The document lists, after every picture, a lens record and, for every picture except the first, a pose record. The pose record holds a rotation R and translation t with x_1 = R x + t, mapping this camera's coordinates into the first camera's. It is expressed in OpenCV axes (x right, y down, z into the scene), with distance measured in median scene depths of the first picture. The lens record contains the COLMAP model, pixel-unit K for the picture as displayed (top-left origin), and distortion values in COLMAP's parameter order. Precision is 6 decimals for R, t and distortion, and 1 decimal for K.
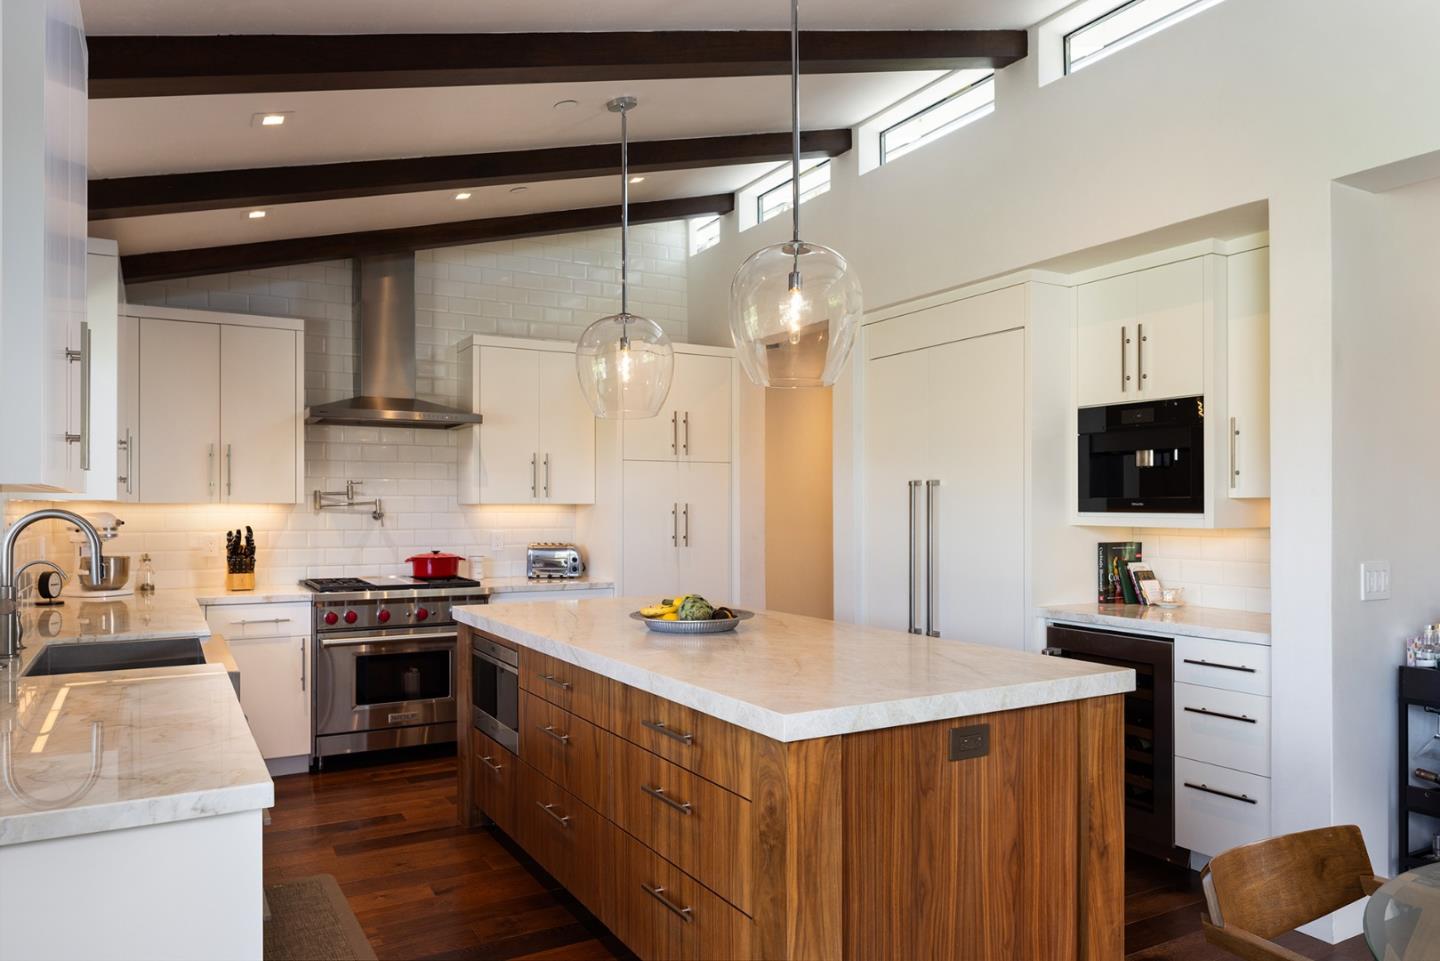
lens RADIAL K [[973.6, 0, 720.0], [0, 973.6, 480.5], [0, 0, 1]] dist [0.001225, 0.001150]
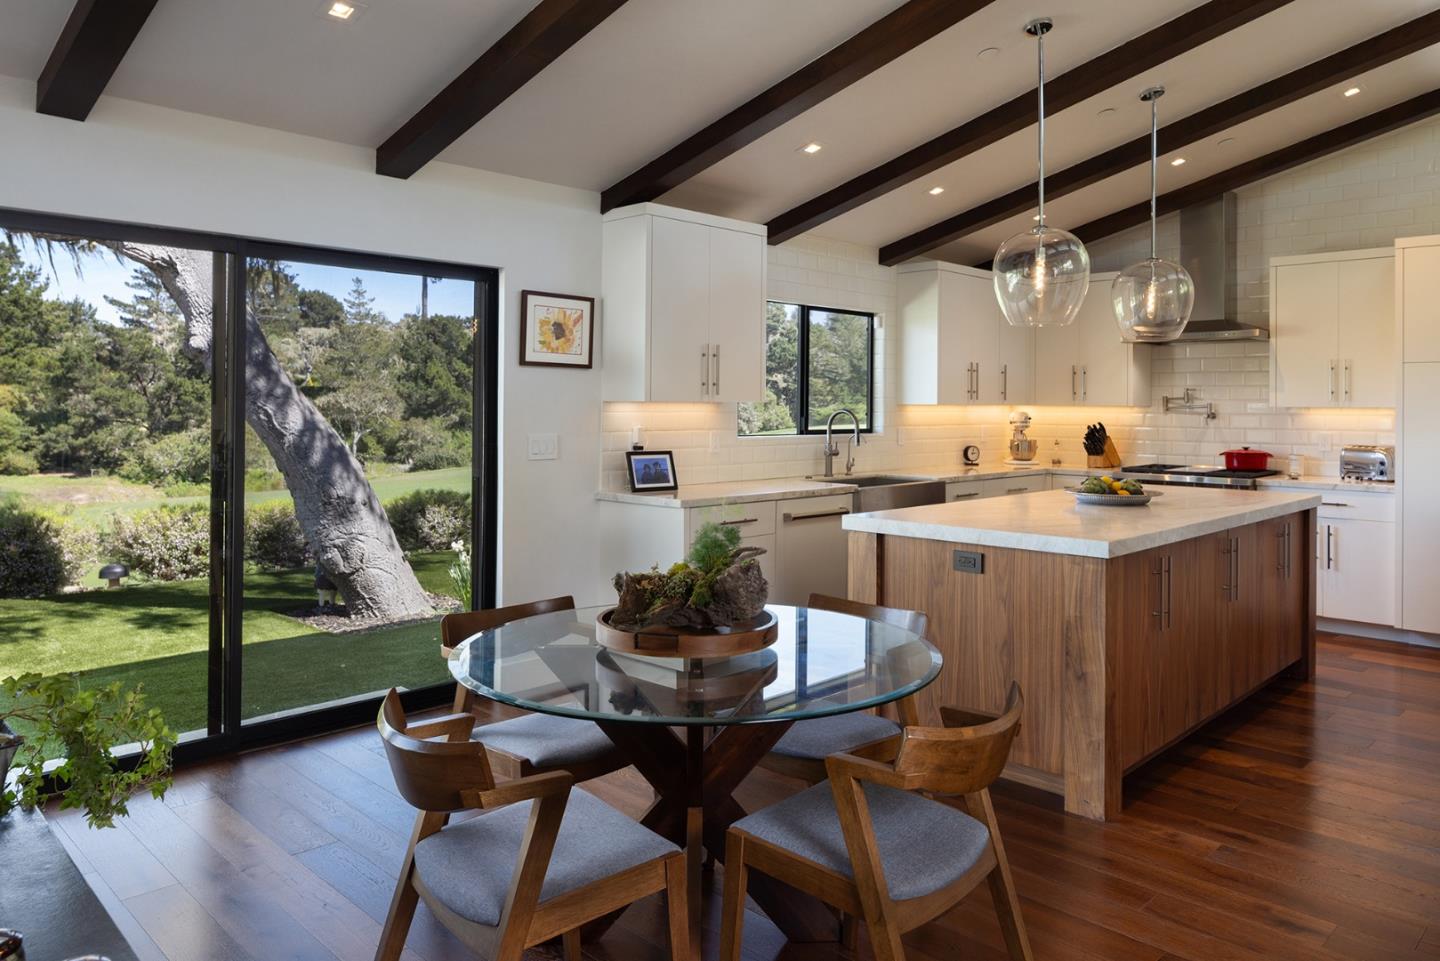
lens RADIAL K [[970.6, 0, 722.4], [0, 970.6, 403.1], [0, 0, 1]] dist [0.000314, 0.000942]
pose [[0.267191, -0.001409, -0.963643, 0.667458], [0.020906, 0.999772, 0.004334, 0.001450], [0.963417, -0.021304, 0.267159, 0.091568]]
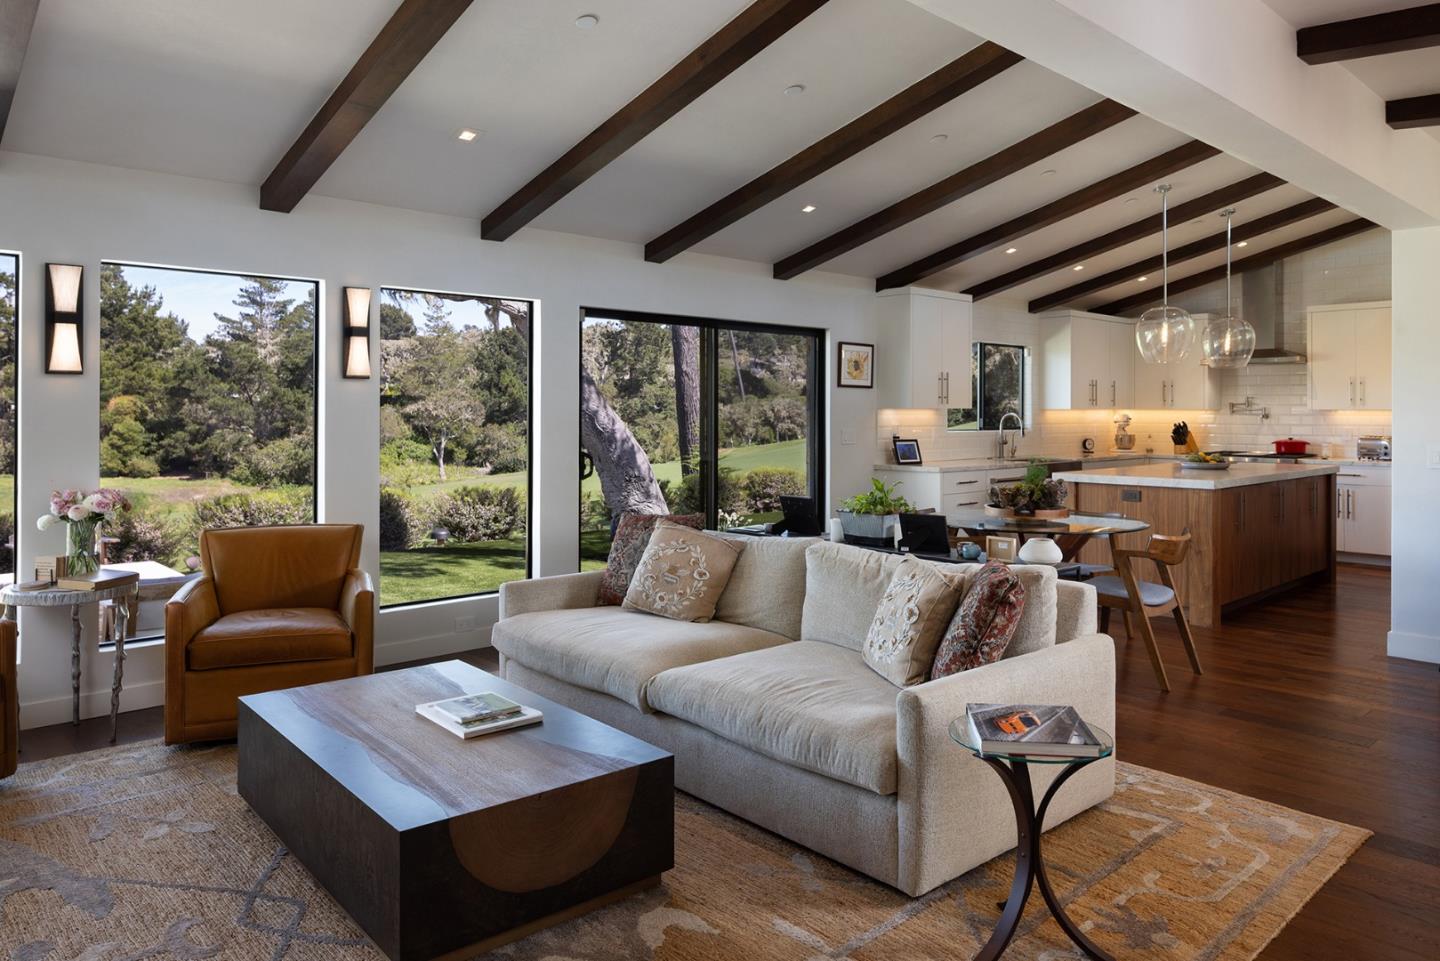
lens RADIAL K [[936.8, 0, 723.6], [0, 936.8, 409.4], [0, 0, 1]] dist [0.001251, 0.001303]
pose [[0.215495, -0.002070, -0.976503, 1.079645], [0.026431, 0.999644, 0.003714, -0.008253], [0.976147, -0.026610, 0.215473, -0.293560]]
